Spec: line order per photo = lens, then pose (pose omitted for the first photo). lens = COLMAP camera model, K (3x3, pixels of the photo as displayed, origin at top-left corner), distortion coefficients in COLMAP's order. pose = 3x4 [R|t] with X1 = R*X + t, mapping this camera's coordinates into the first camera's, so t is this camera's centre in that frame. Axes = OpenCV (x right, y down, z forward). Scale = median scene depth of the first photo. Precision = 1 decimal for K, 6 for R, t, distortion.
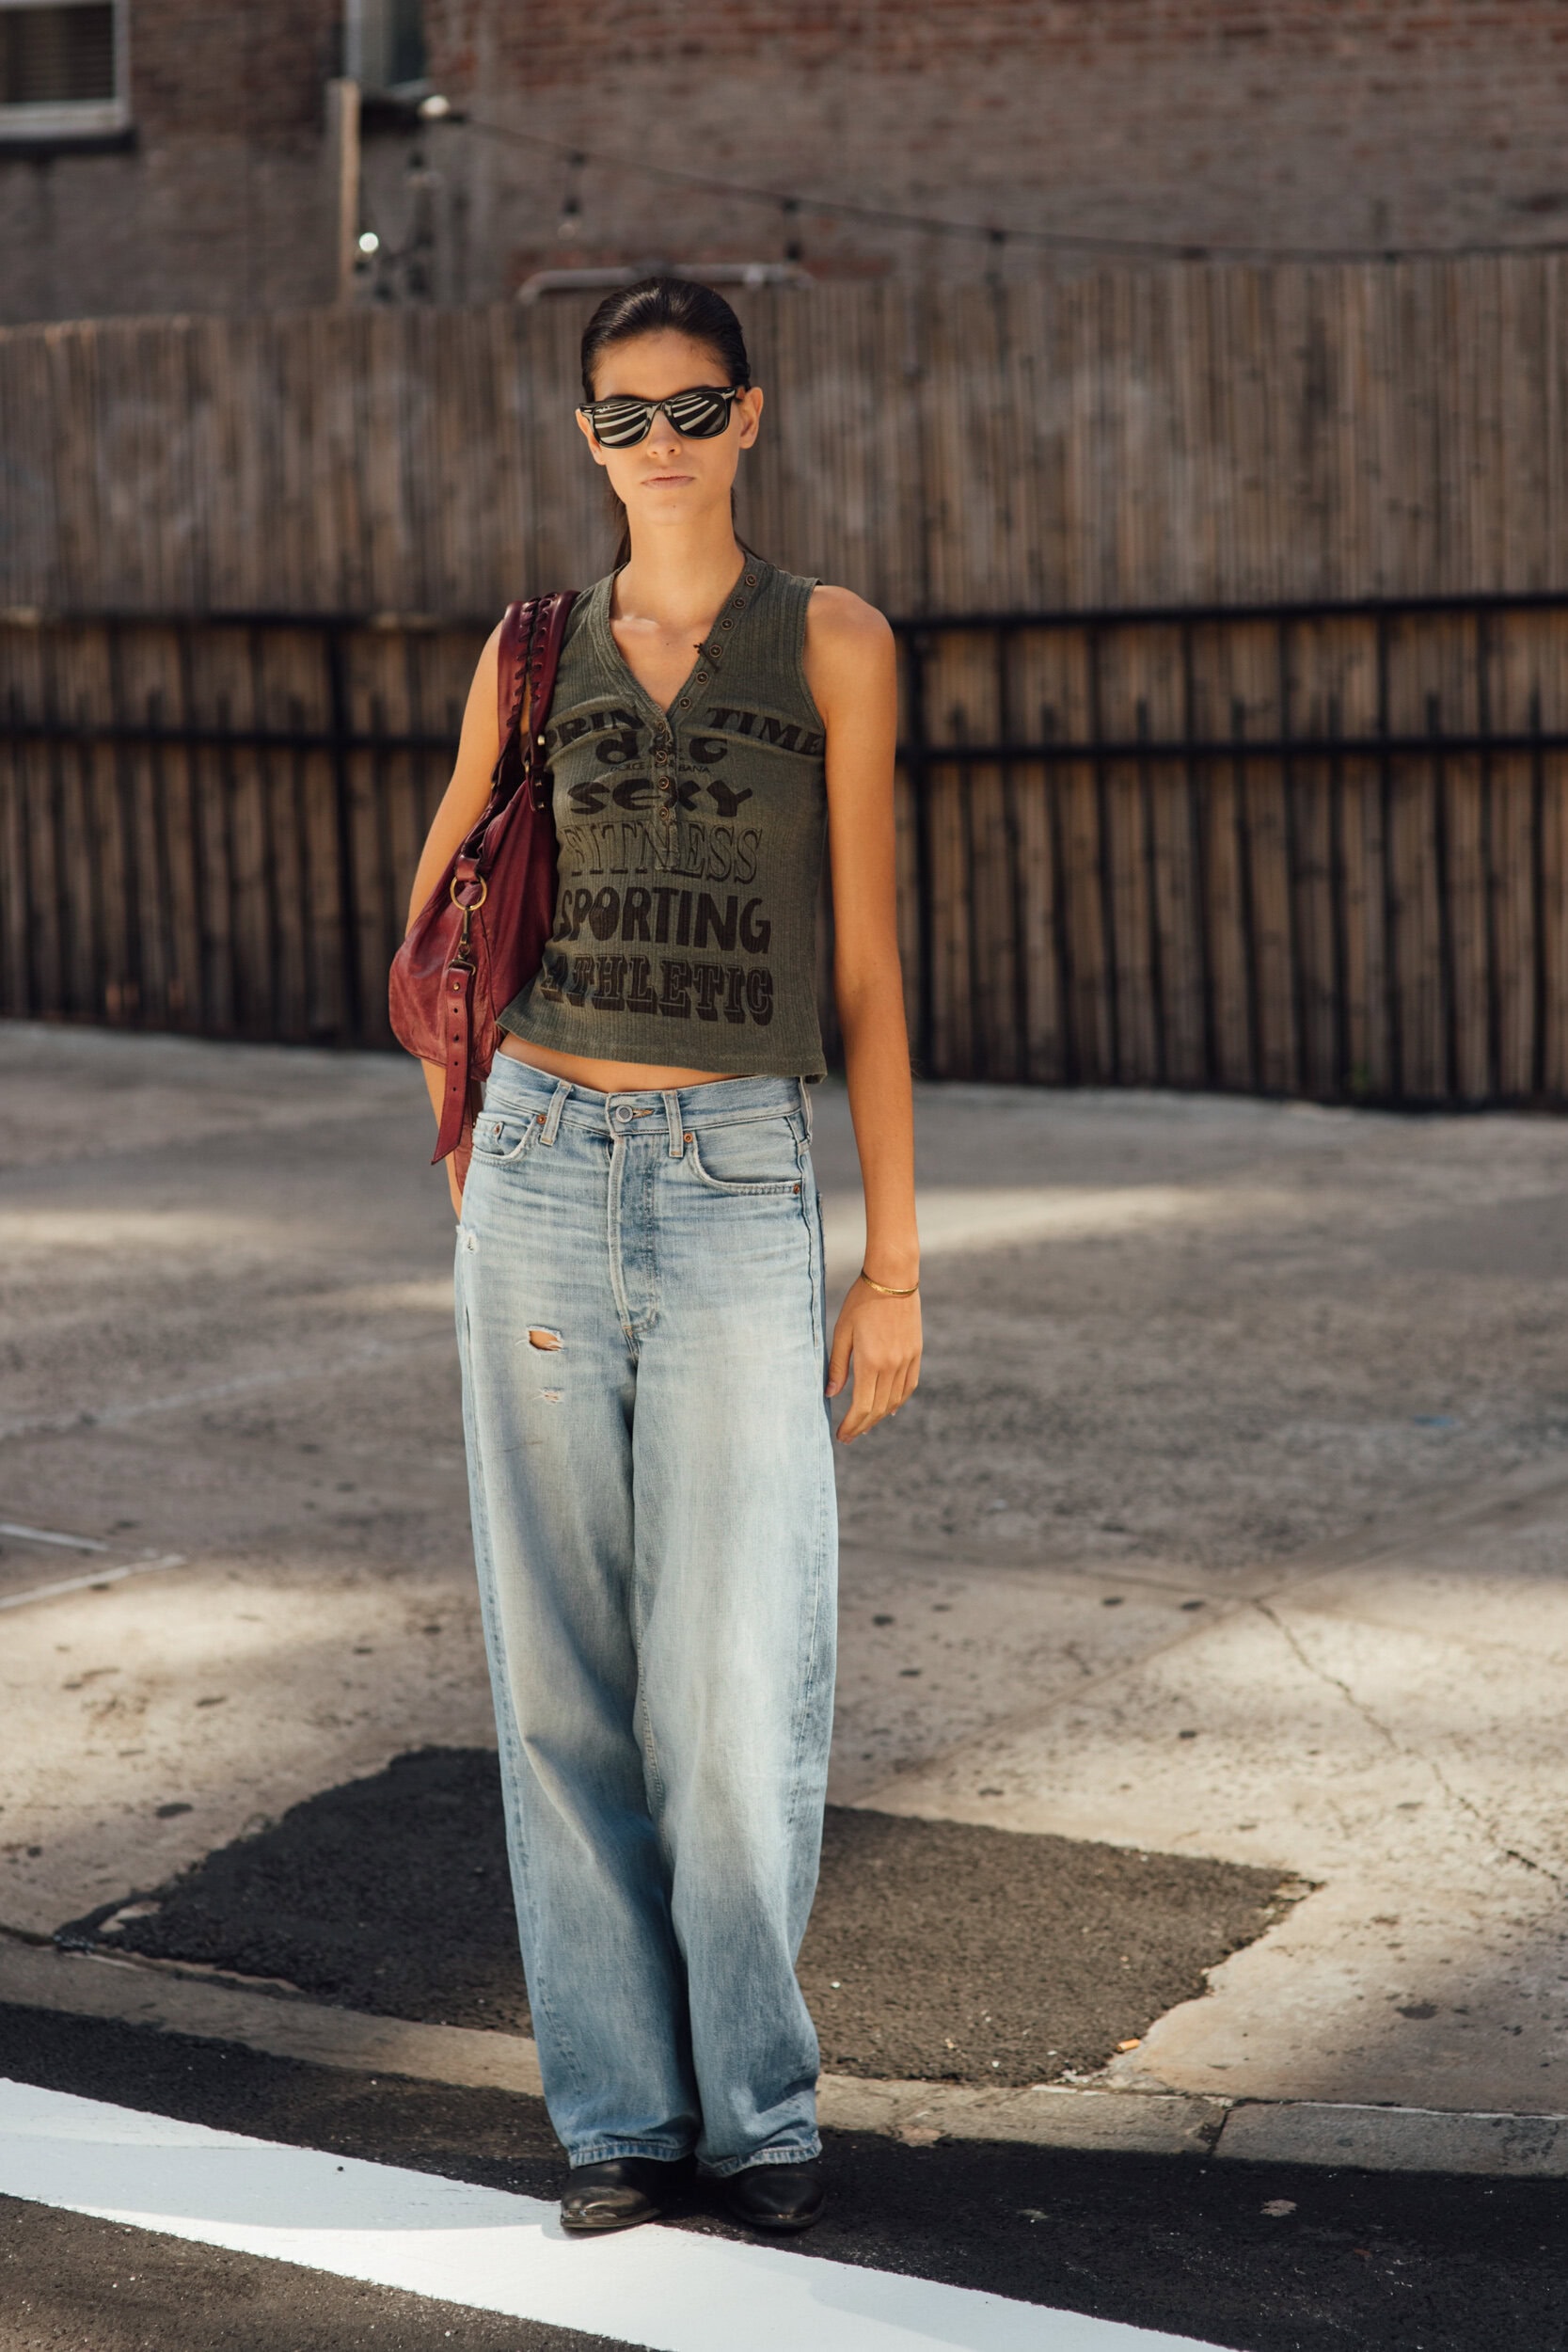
lens RADIAL K [[5812.0, 0, 740.4], [0, 5812.0, 1235.6], [0, 0, 1]] dist [-0.026760, 0.000000]
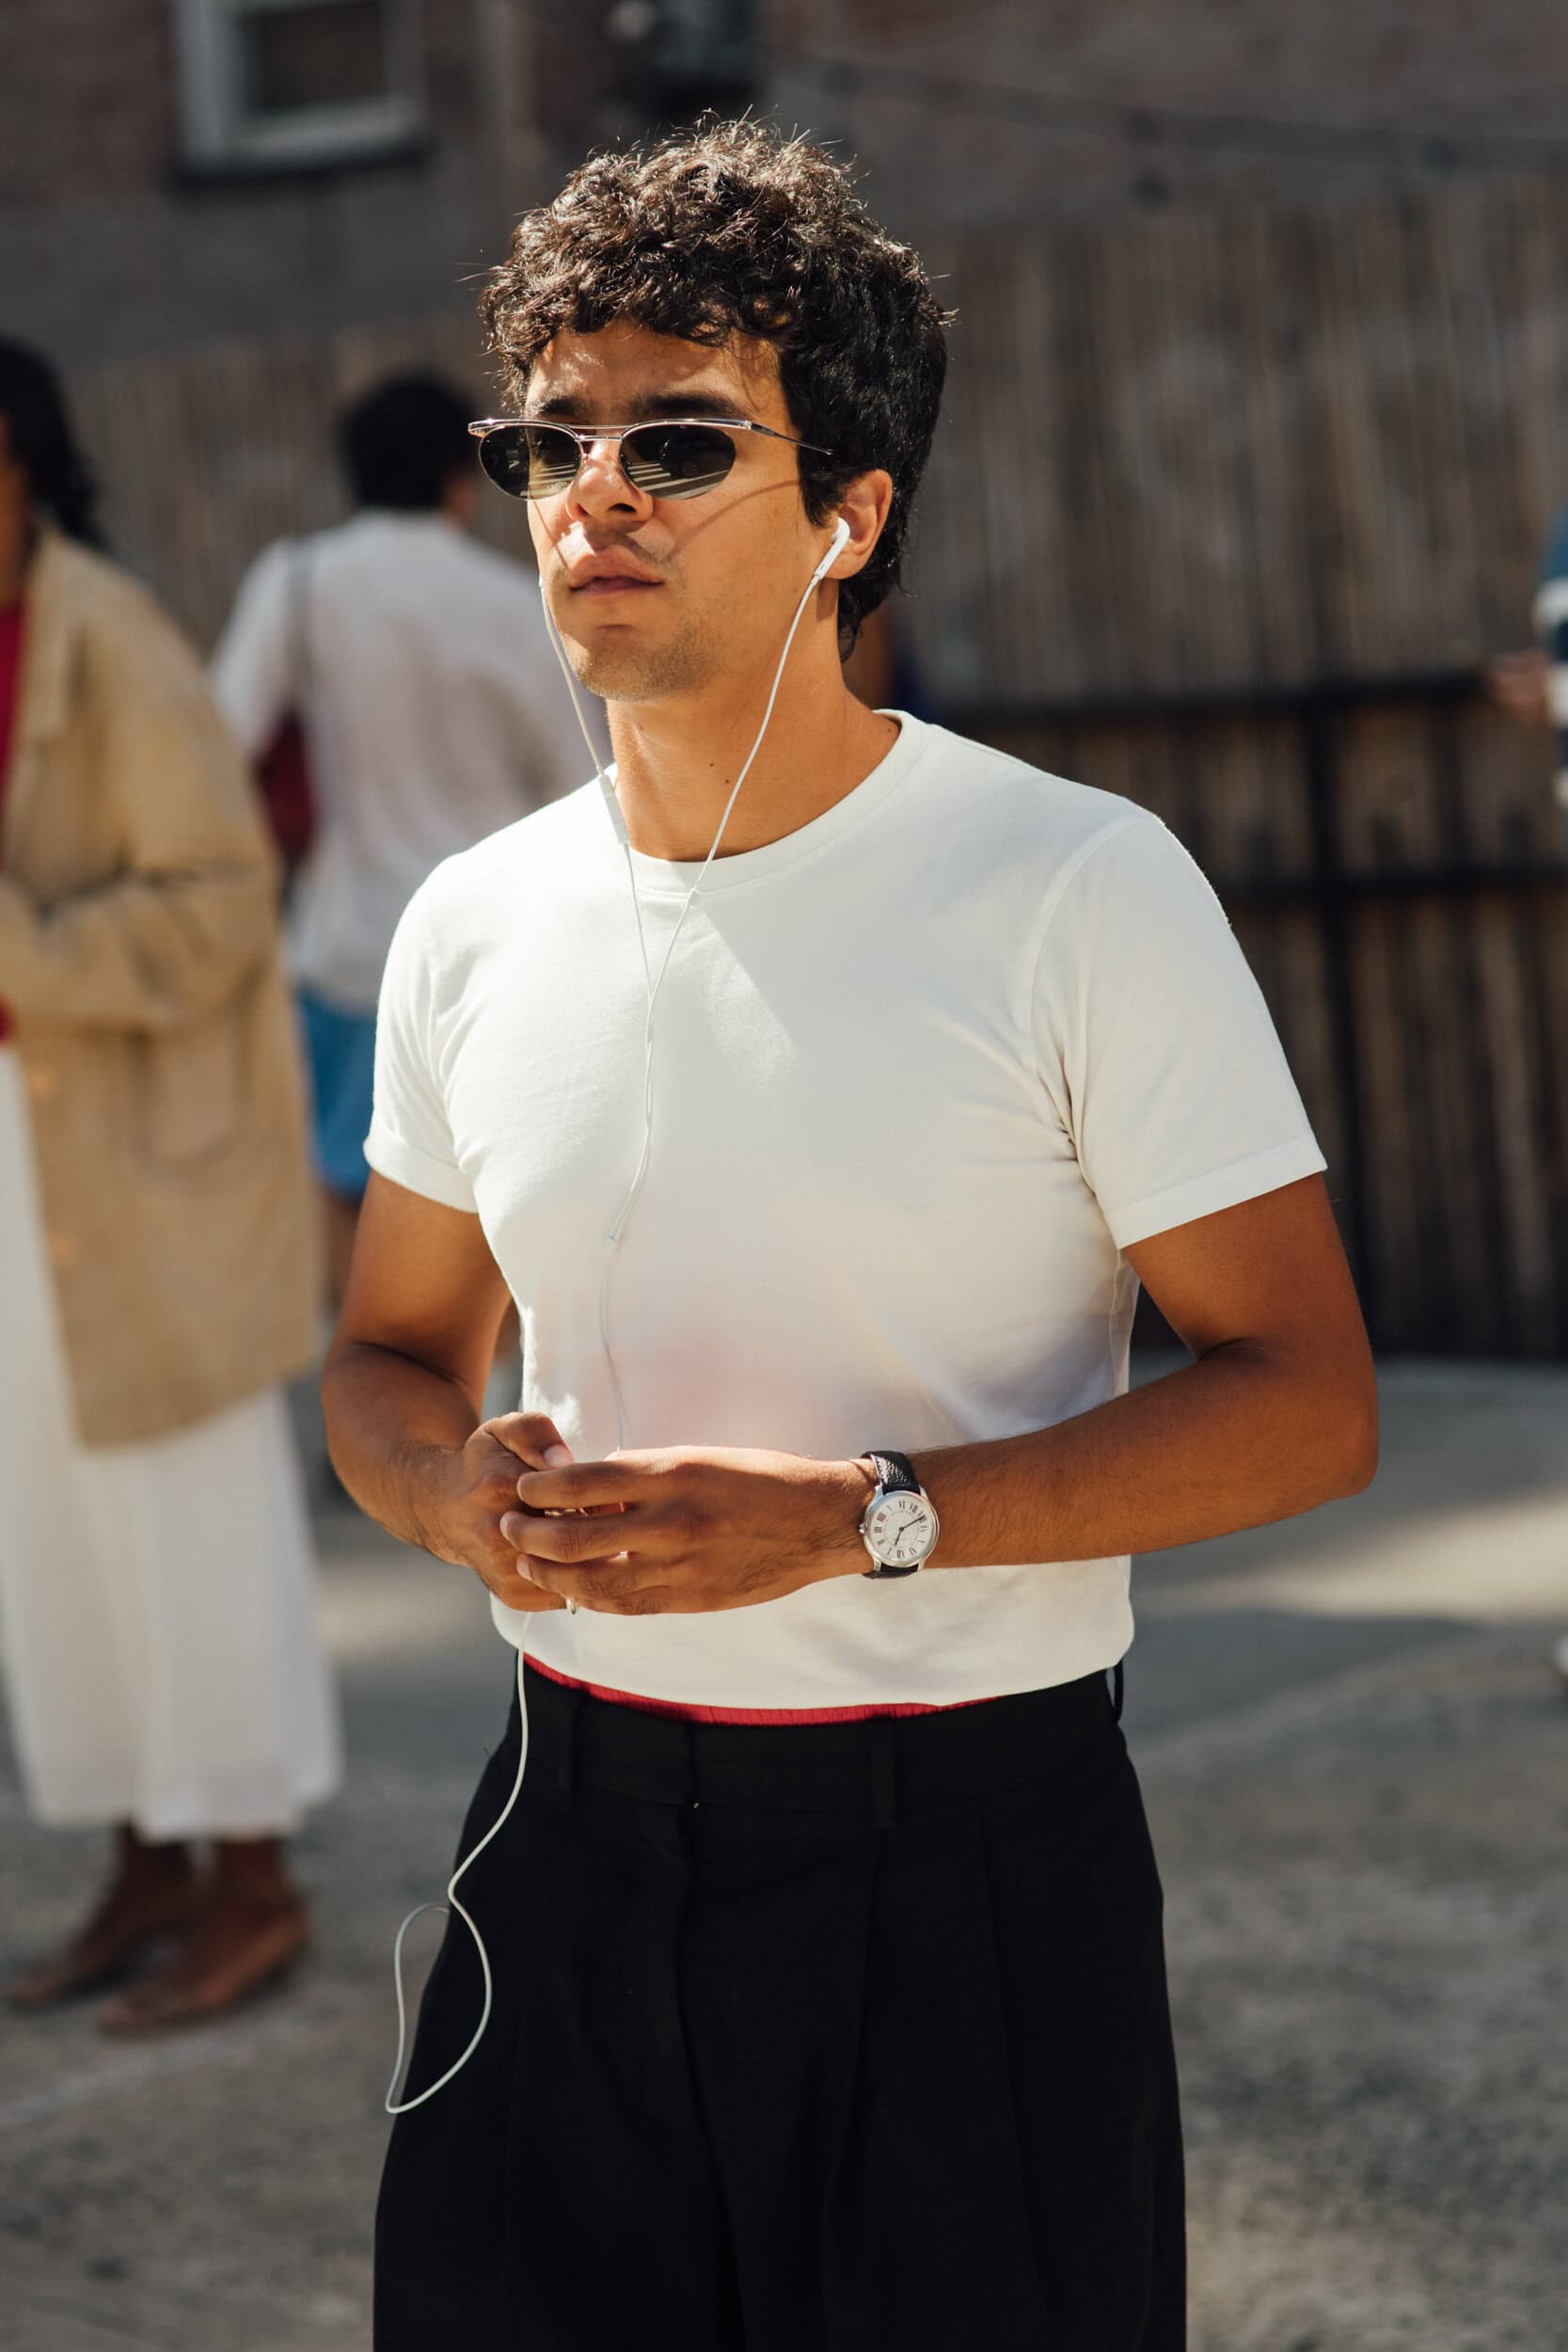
lens RADIAL K [[5812.0, 0, 785.1], [0, 5812.0, 1174.5], [0, 0, 1]] dist [-0.026760, 0.000000]
pose [[0.993498, -0.049839, -0.102362, 0.035726], [0.047311, 0.998516, -0.026982, -0.033933], [0.103555, 0.021964, 0.994381, 0.316252]]
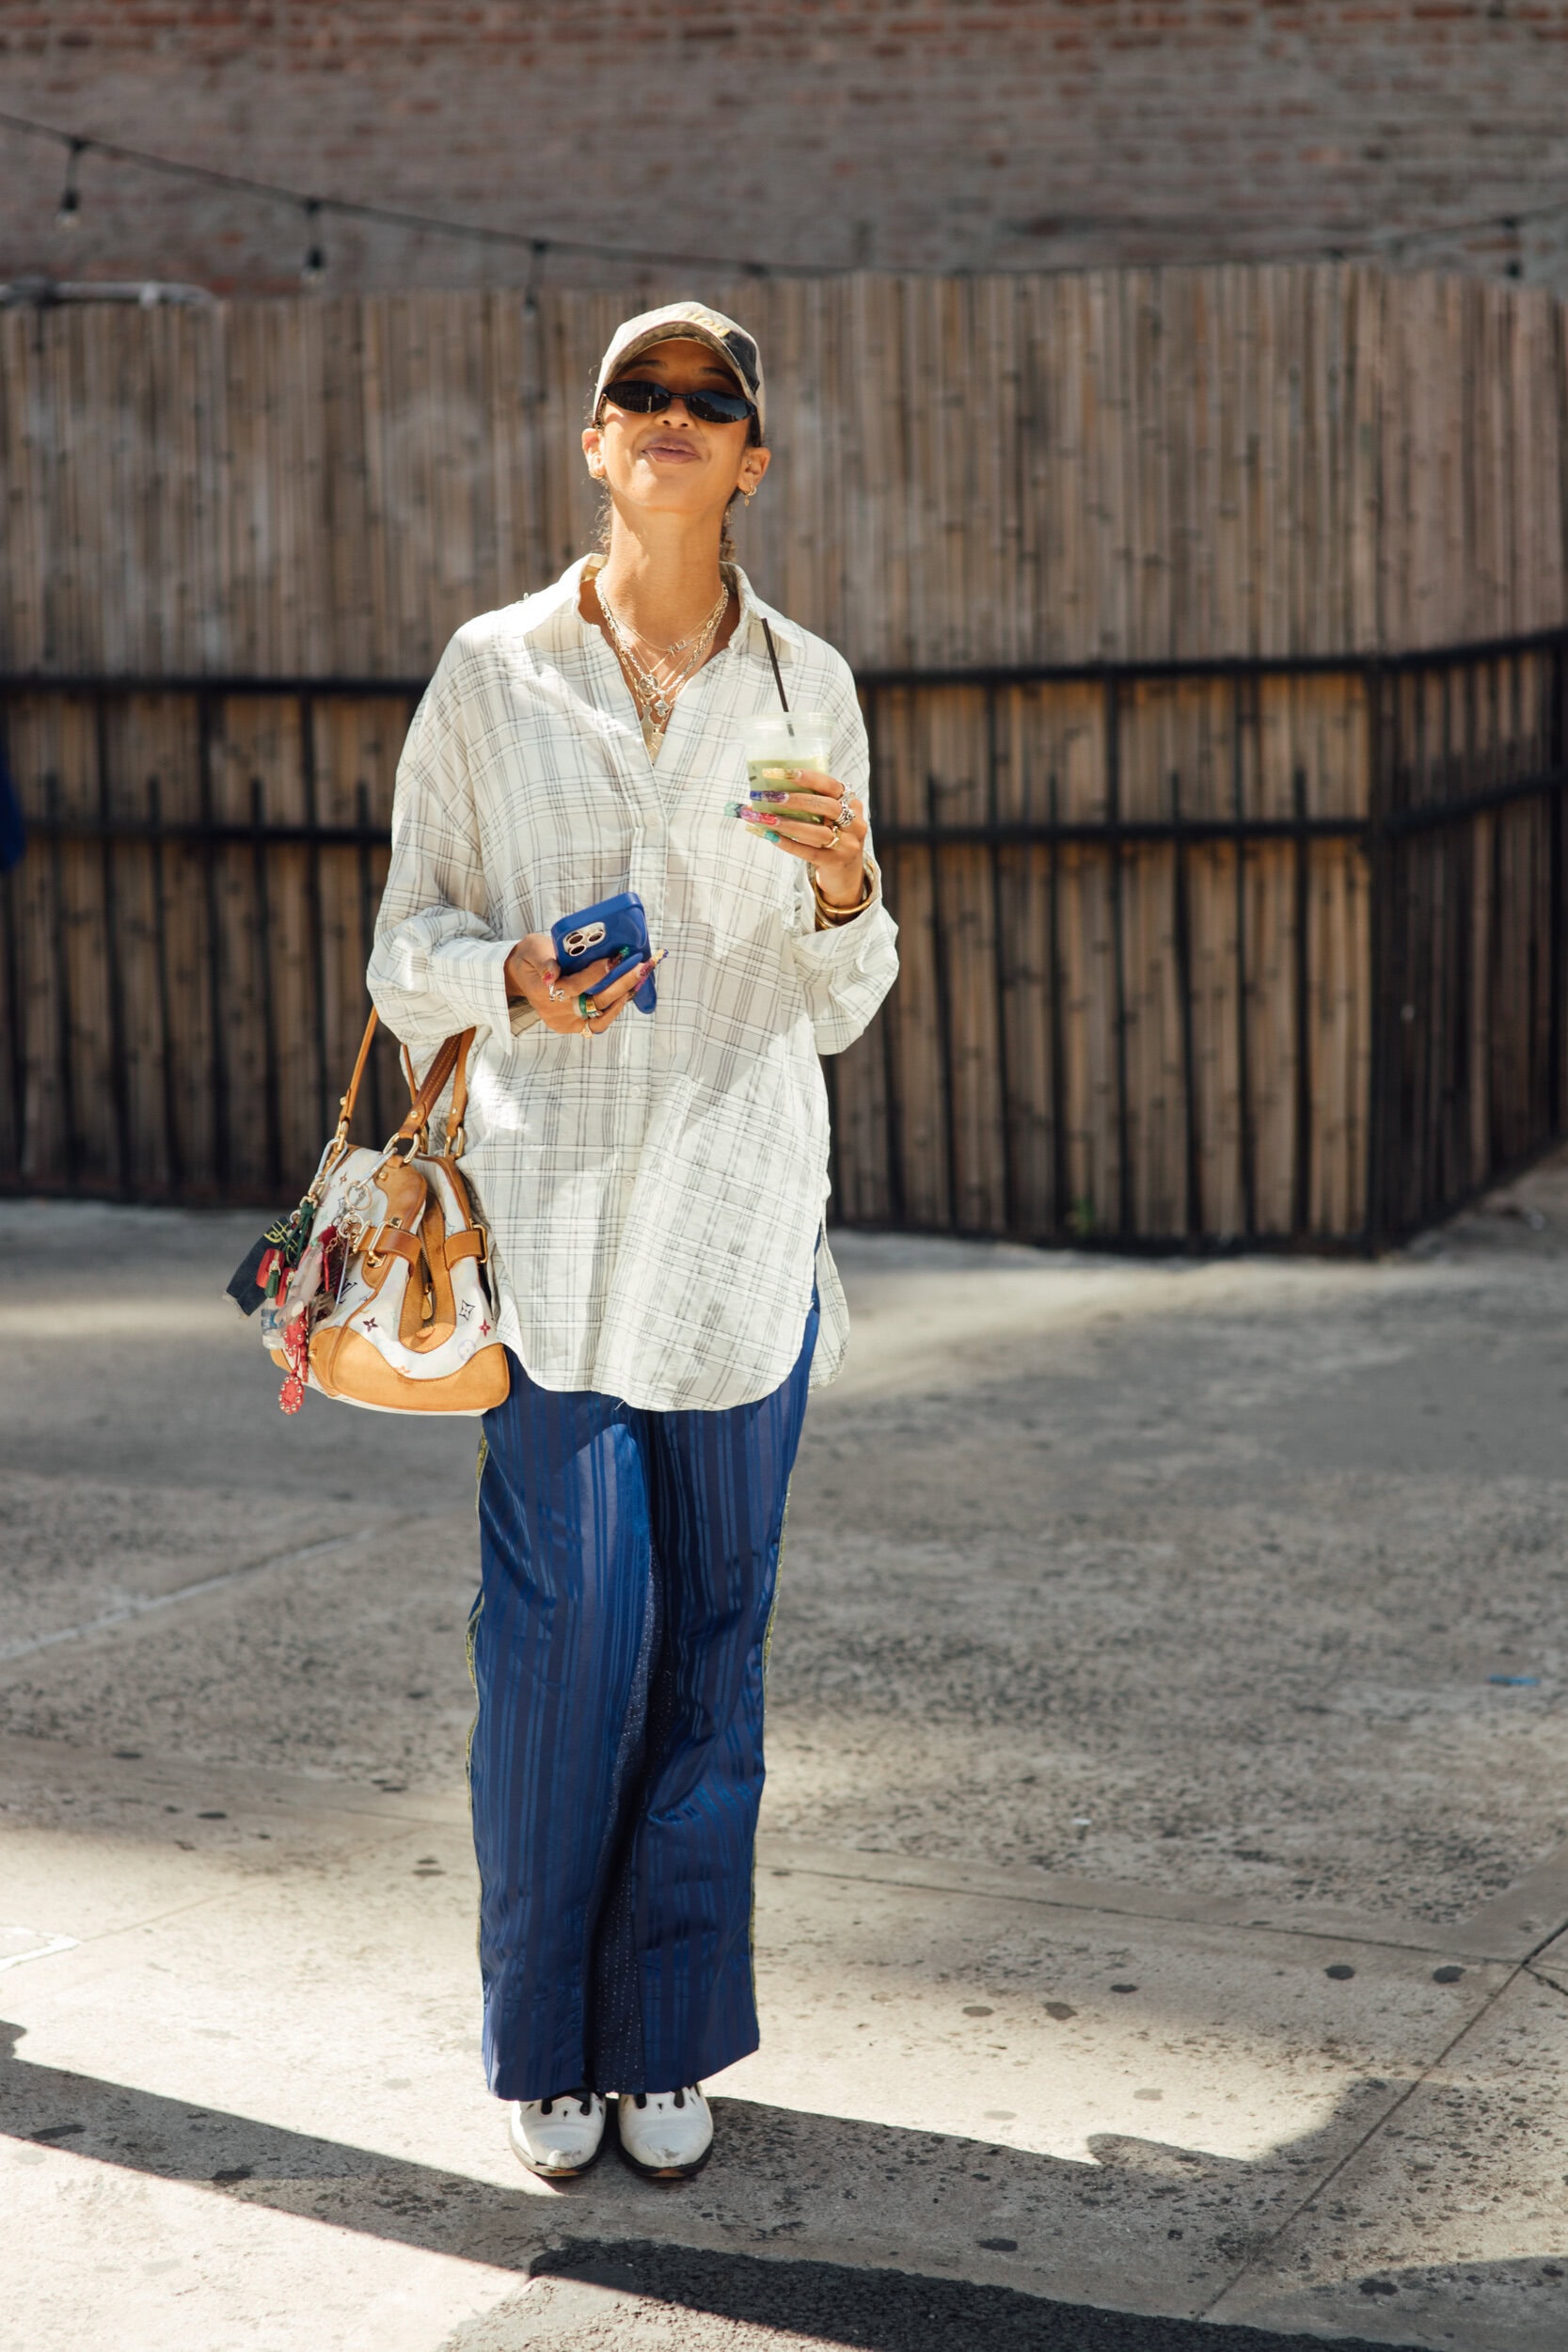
lens RADIAL K [[5812.0, 0, 777.7], [0, 5812.0, 1135.7], [0, 0, 1]] dist [-0.026760, 0.000000]
pose [[0.984933, -0.009190, 0.172691, -0.083964], [0.013655, 0.999602, -0.024686, -0.017619], [-0.172396, 0.026672, 0.984667, 0.151995]]
